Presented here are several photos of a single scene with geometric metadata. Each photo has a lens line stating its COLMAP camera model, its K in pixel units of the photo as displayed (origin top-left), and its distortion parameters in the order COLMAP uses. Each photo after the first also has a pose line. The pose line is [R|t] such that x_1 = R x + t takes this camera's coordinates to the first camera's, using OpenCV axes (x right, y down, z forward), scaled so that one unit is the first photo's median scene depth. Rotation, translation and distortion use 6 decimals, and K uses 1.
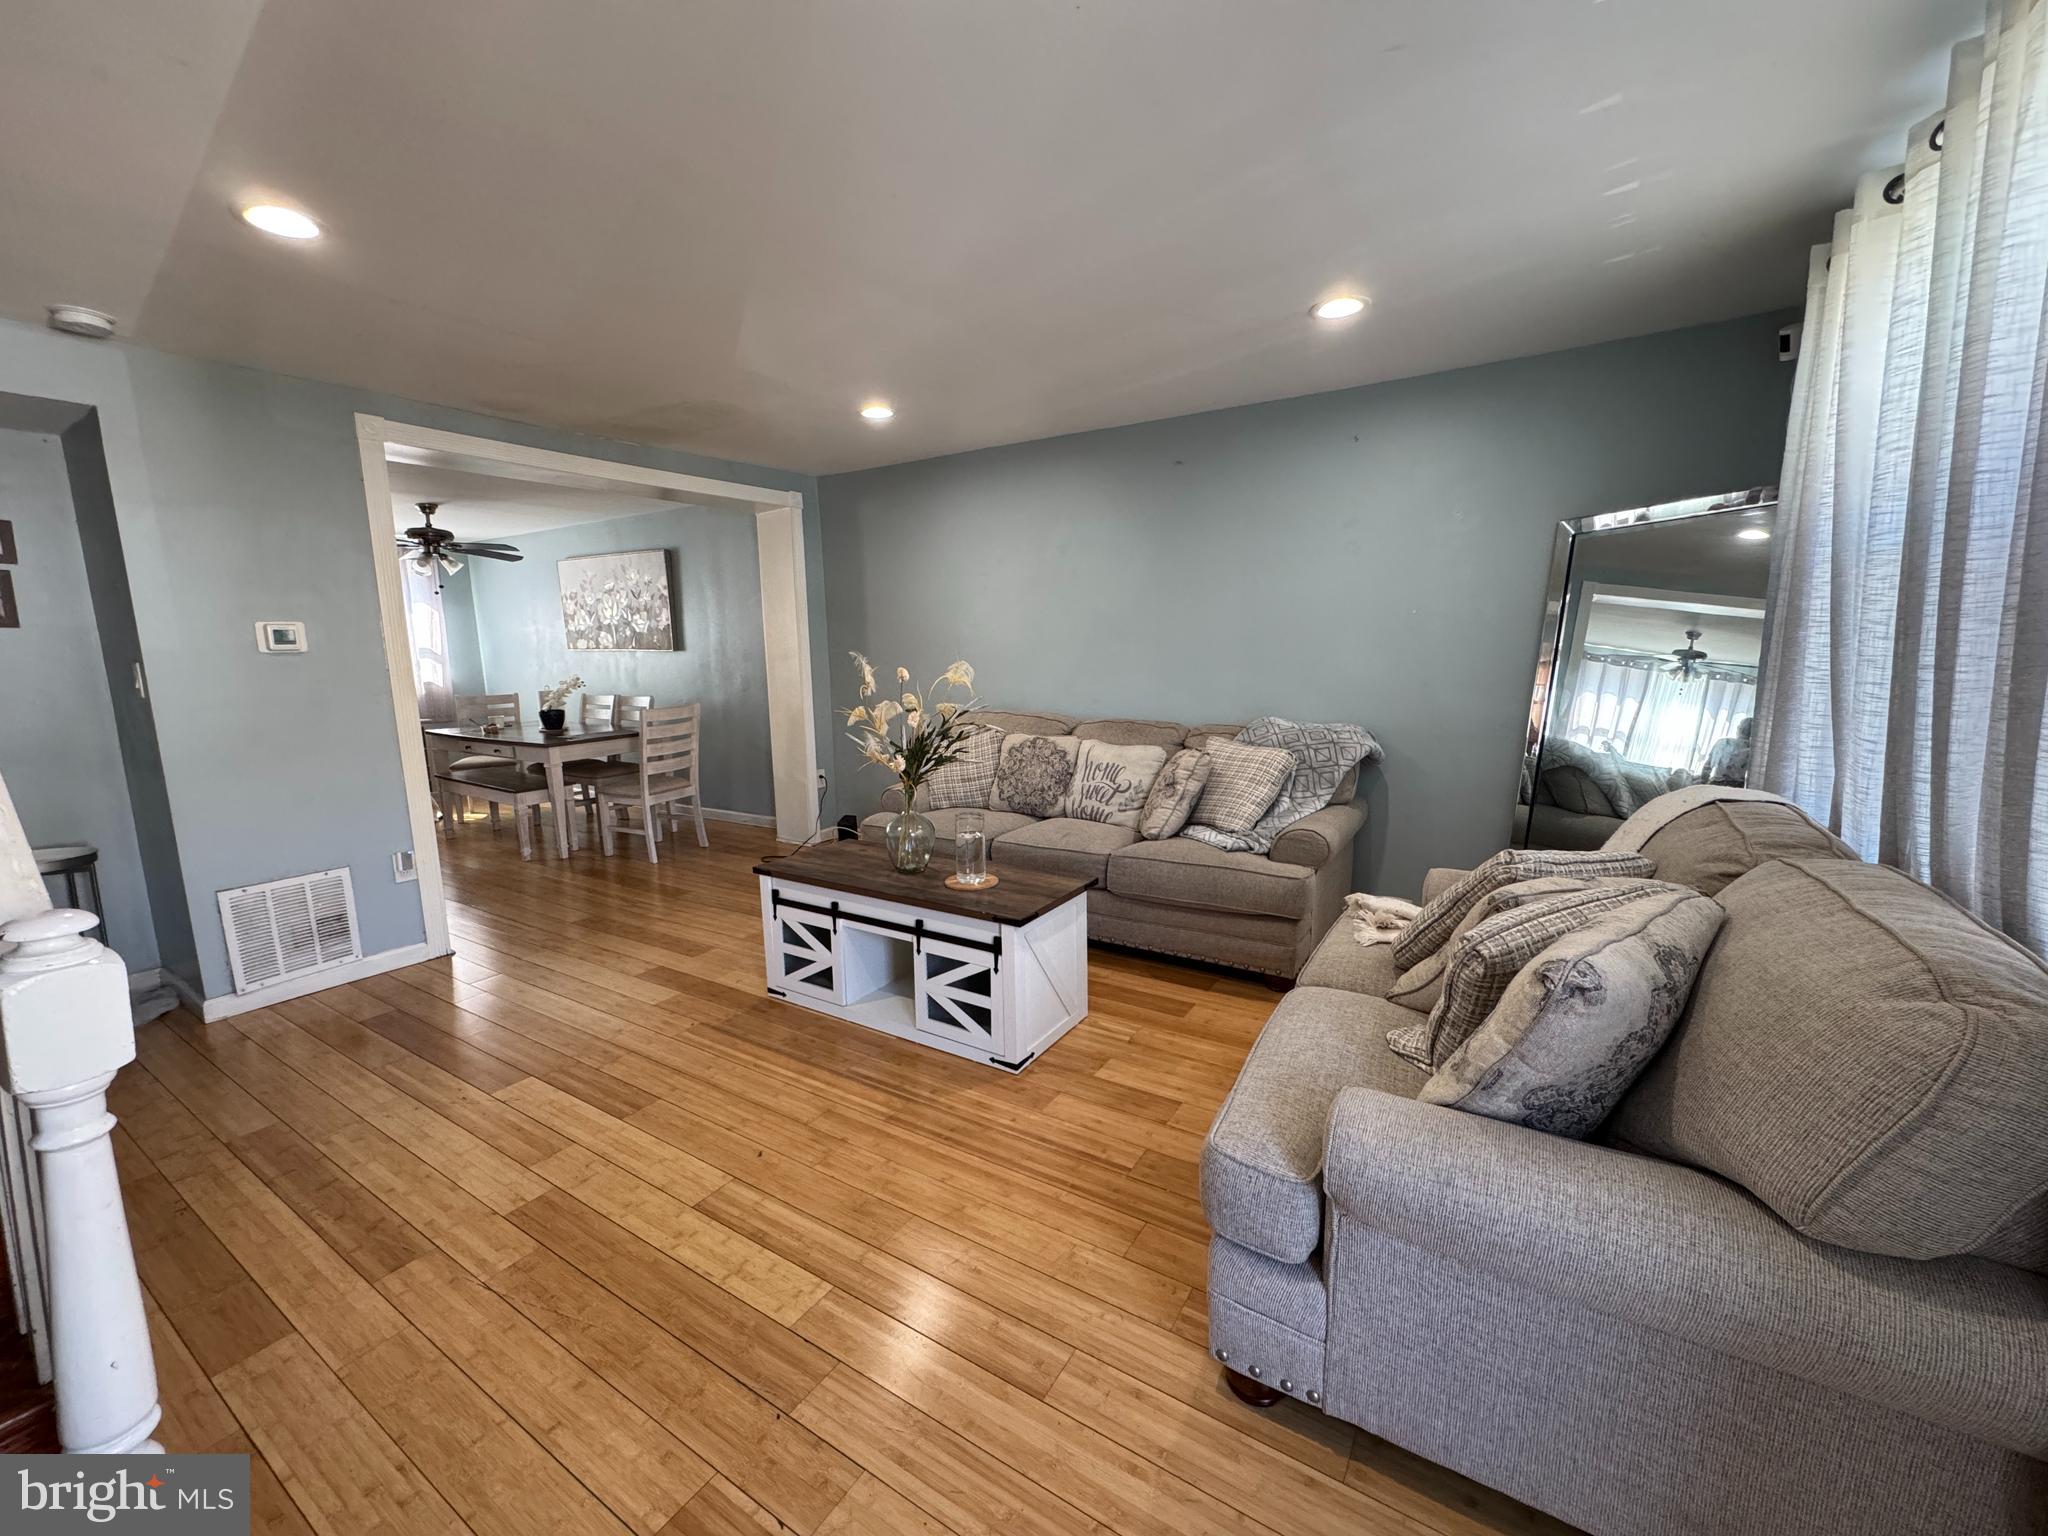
lens RADIAL K [[823.6, 0, 1030.2], [0, 823.6, 755.5], [0, 0, 1]] dist [-0.002184, 0.000230]
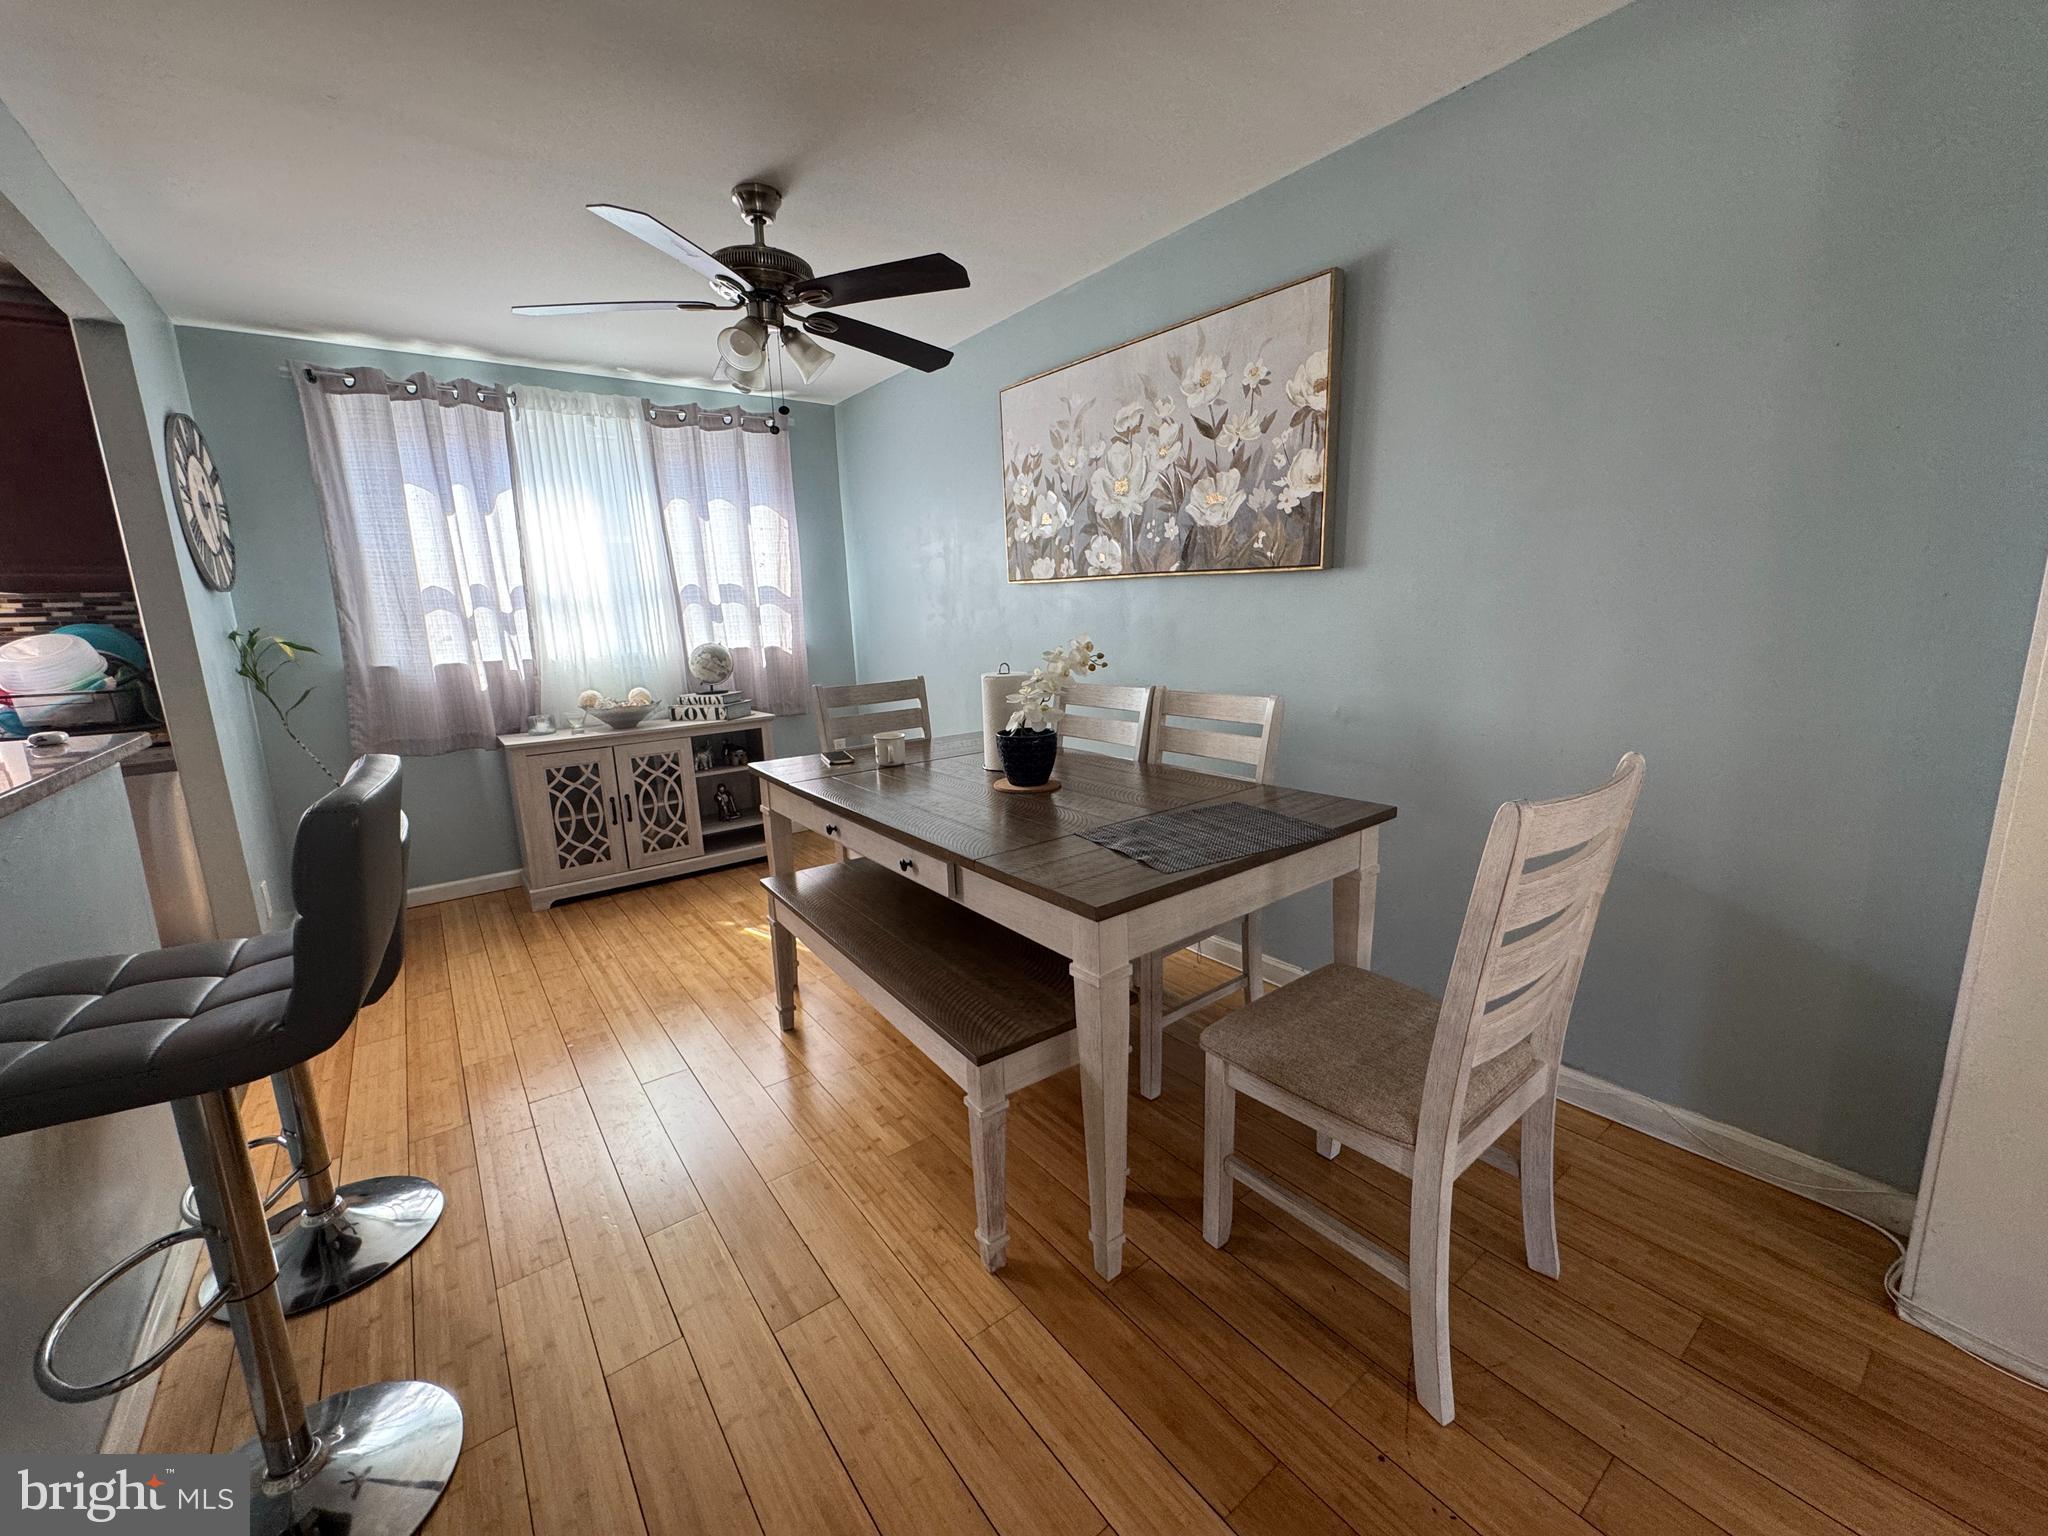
lens RADIAL K [[823.6, 0, 1018.4], [0, 823.6, 772.1], [0, 0, 1]] dist [-0.002184, 0.000230]
pose [[0.933220, 0.060248, -0.354218, -0.409365], [-0.036279, 0.996603, 0.073928, -0.057785], [0.357469, -0.056140, 0.932236, 0.587544]]
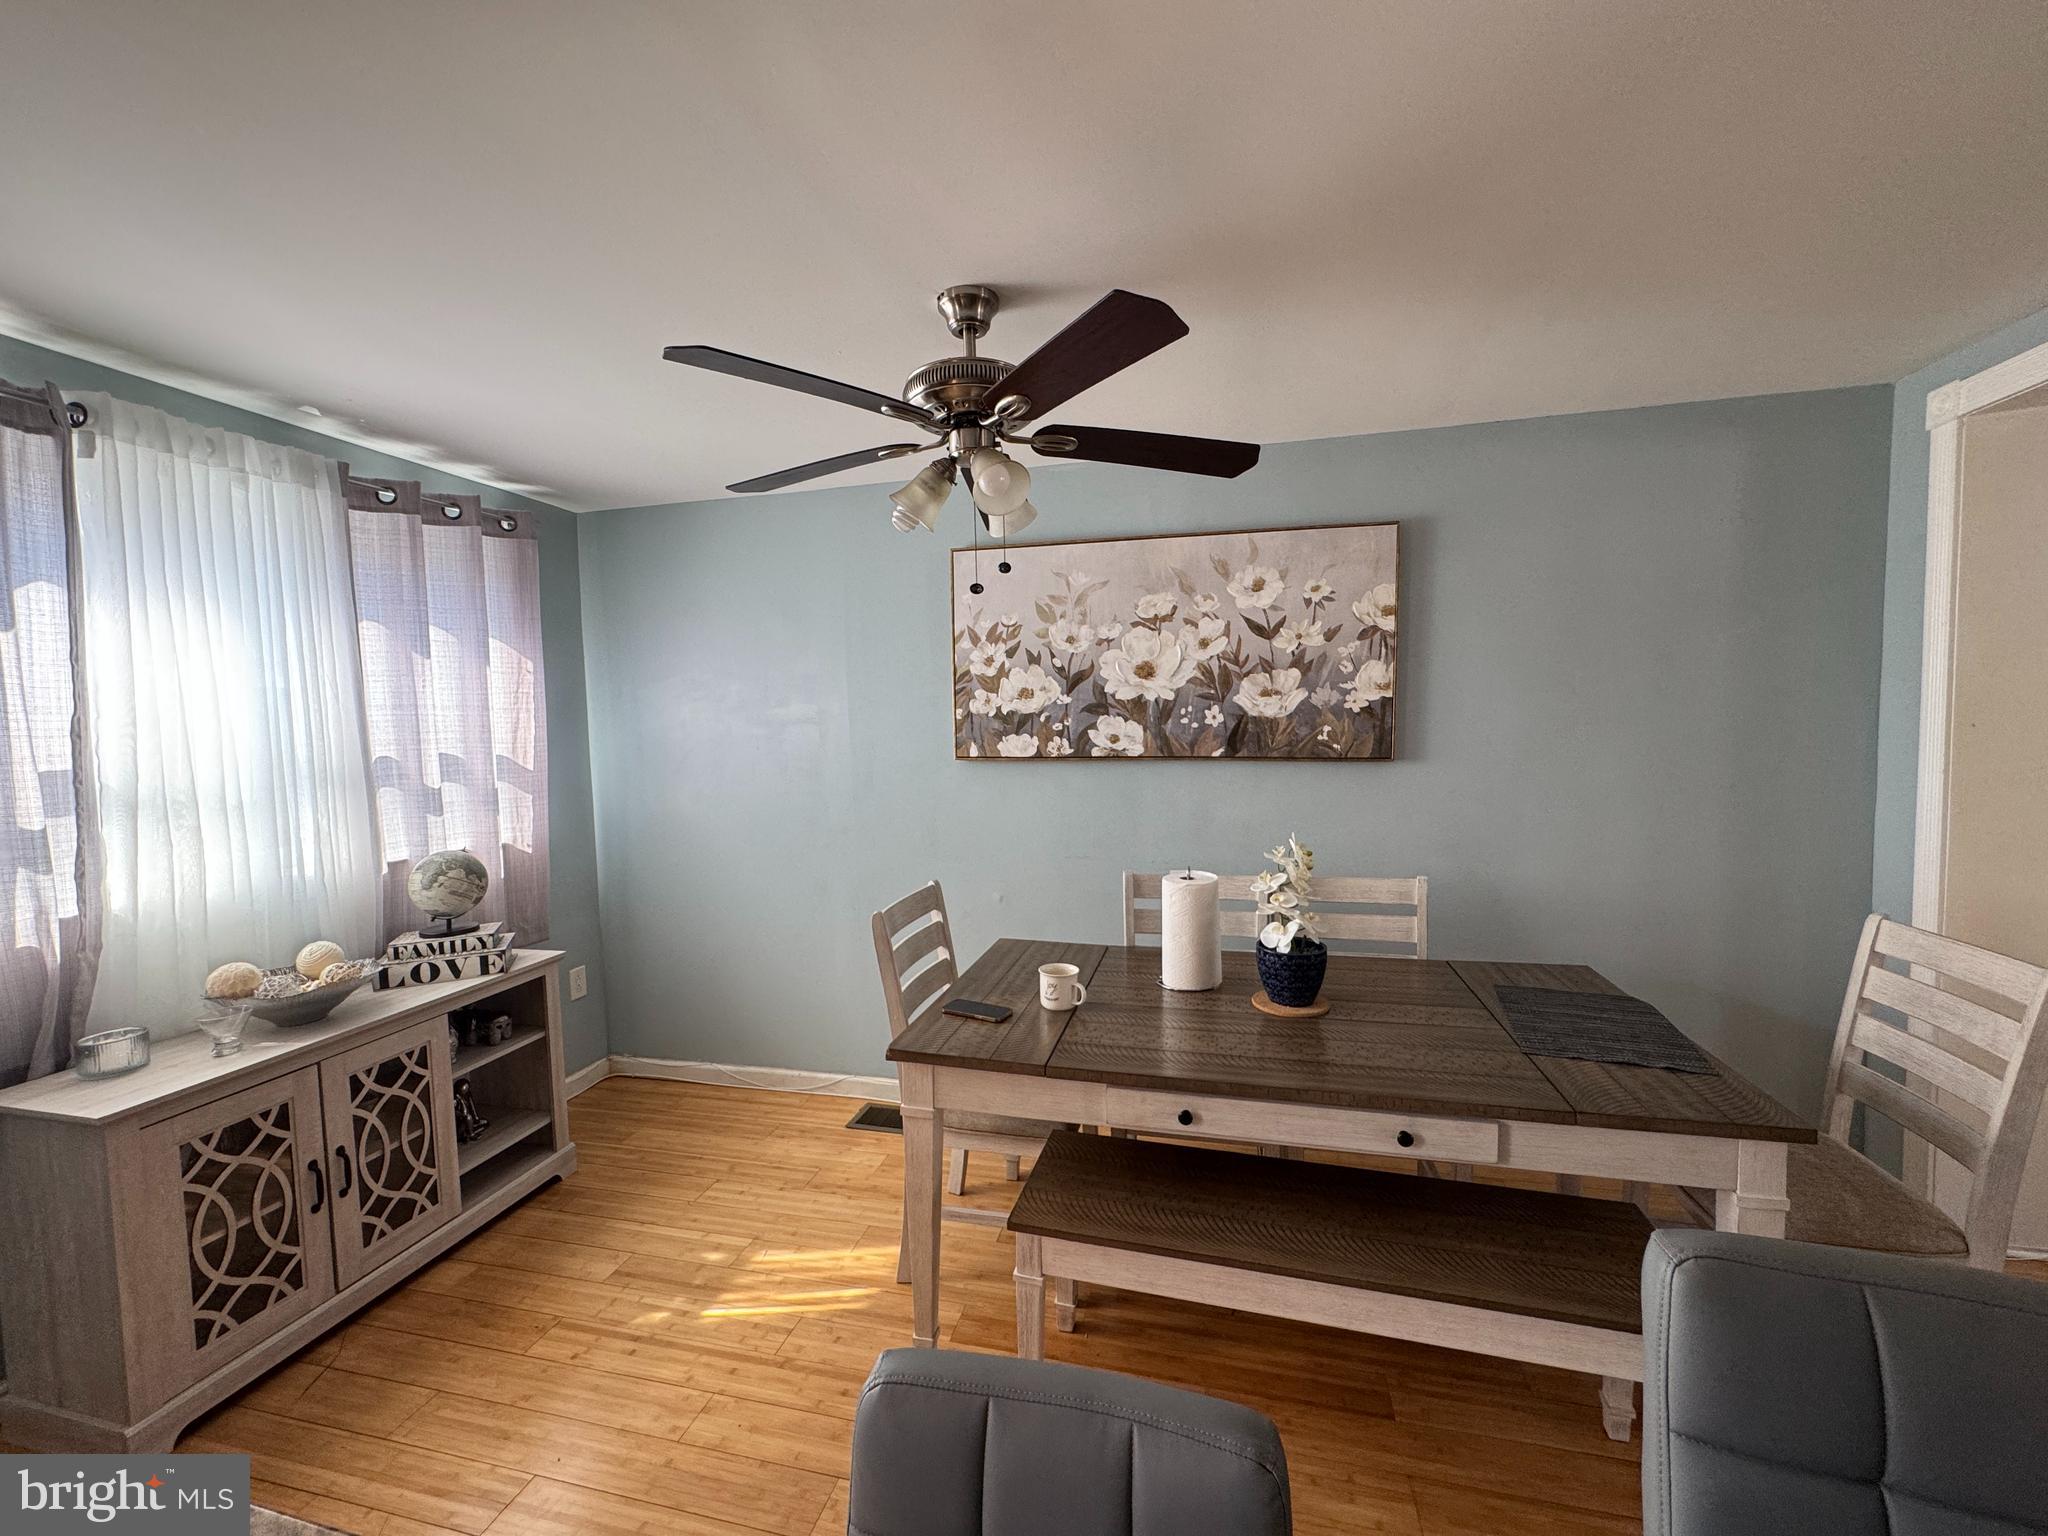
lens RADIAL K [[823.6, 0, 1025.0], [0, 823.6, 772.4], [0, 0, 1]] dist [-0.002184, 0.000230]
pose [[0.950517, -0.020602, 0.309990, -0.713993], [0.047650, 0.995660, -0.079937, -0.093472], [-0.306998, 0.090752, 0.947373, 0.637773]]
